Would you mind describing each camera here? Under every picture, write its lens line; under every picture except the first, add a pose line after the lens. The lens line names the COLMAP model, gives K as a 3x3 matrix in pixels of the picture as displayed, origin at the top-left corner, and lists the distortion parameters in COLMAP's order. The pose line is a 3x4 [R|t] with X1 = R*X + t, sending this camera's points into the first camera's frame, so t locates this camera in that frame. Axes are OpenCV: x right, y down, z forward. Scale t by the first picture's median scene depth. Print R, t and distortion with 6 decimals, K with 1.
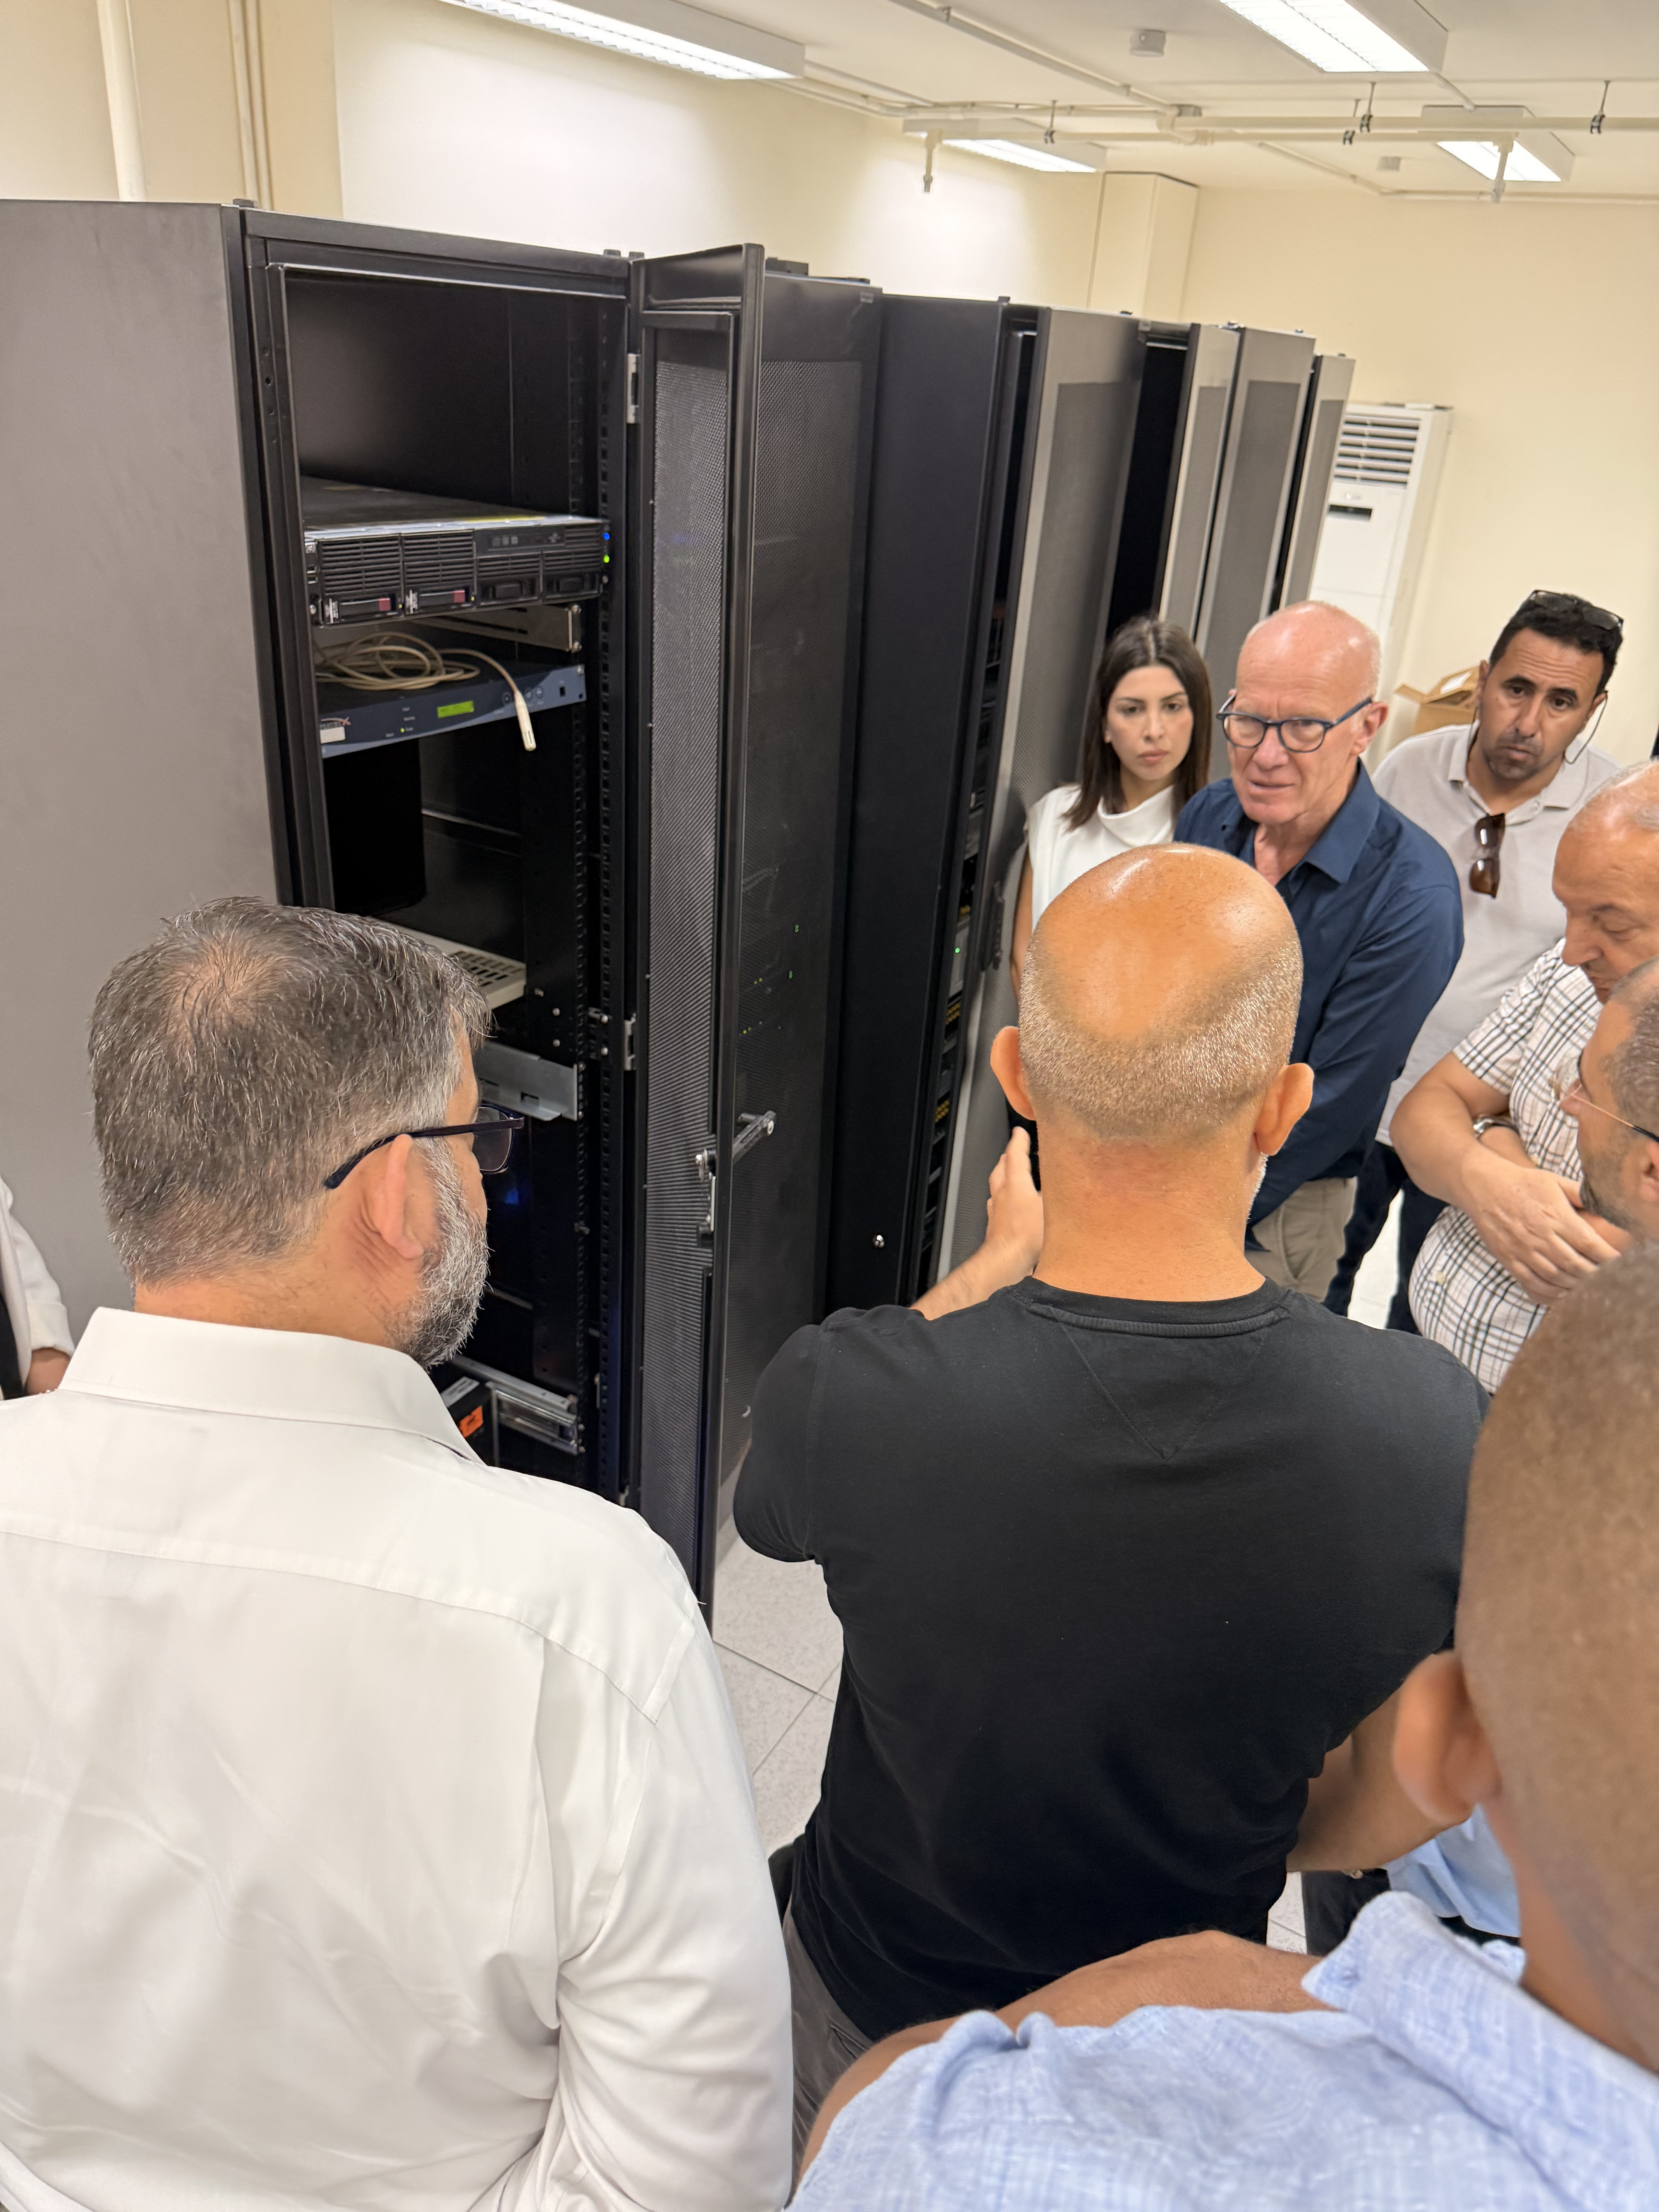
lens RADIAL K [[1553.7, 0, 787.0], [0, 1553.7, 1047.8], [0, 0, 1]] dist [0.109962, -0.135928]
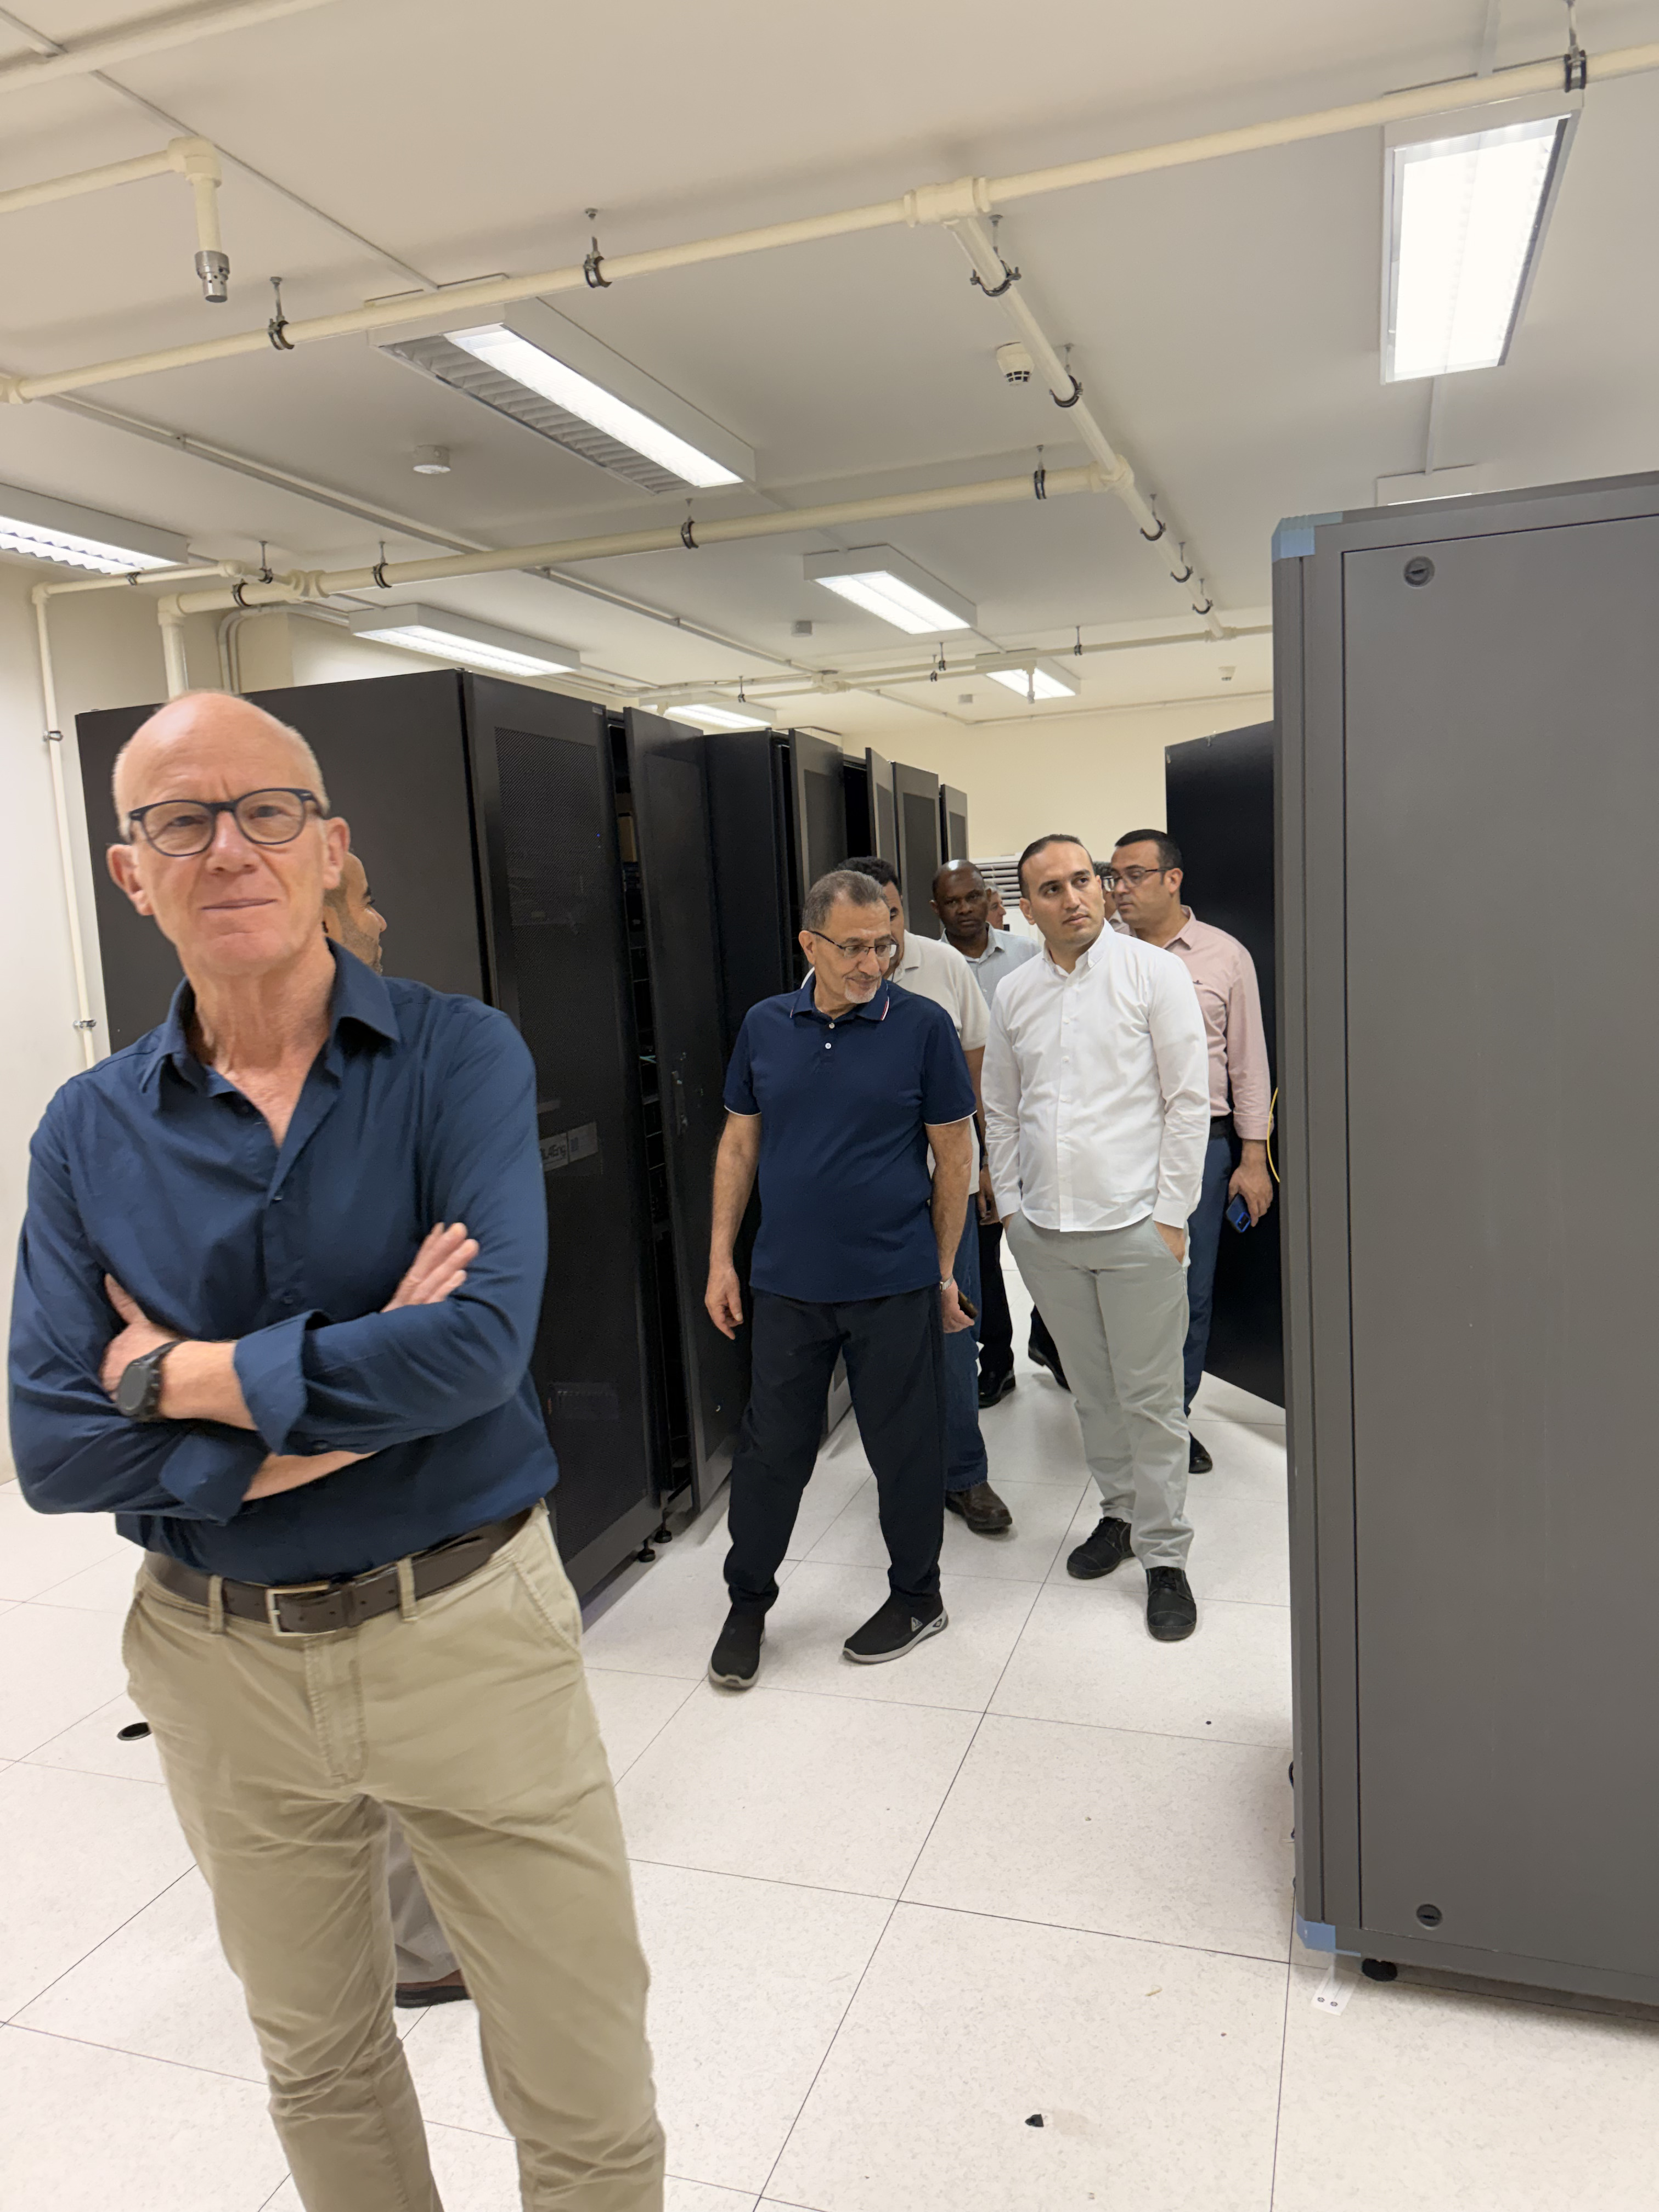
lens RADIAL K [[1585.4, 0, 829.5], [0, 1585.4, 1106.0], [0, 0, 1]] dist [0.118277, -0.233076]
pose [[0.970794, -0.132048, 0.200304, -0.220190], [0.187035, 0.939444, -0.287164, 0.481706], [-0.150255, 0.316241, 0.936705, -0.612195]]
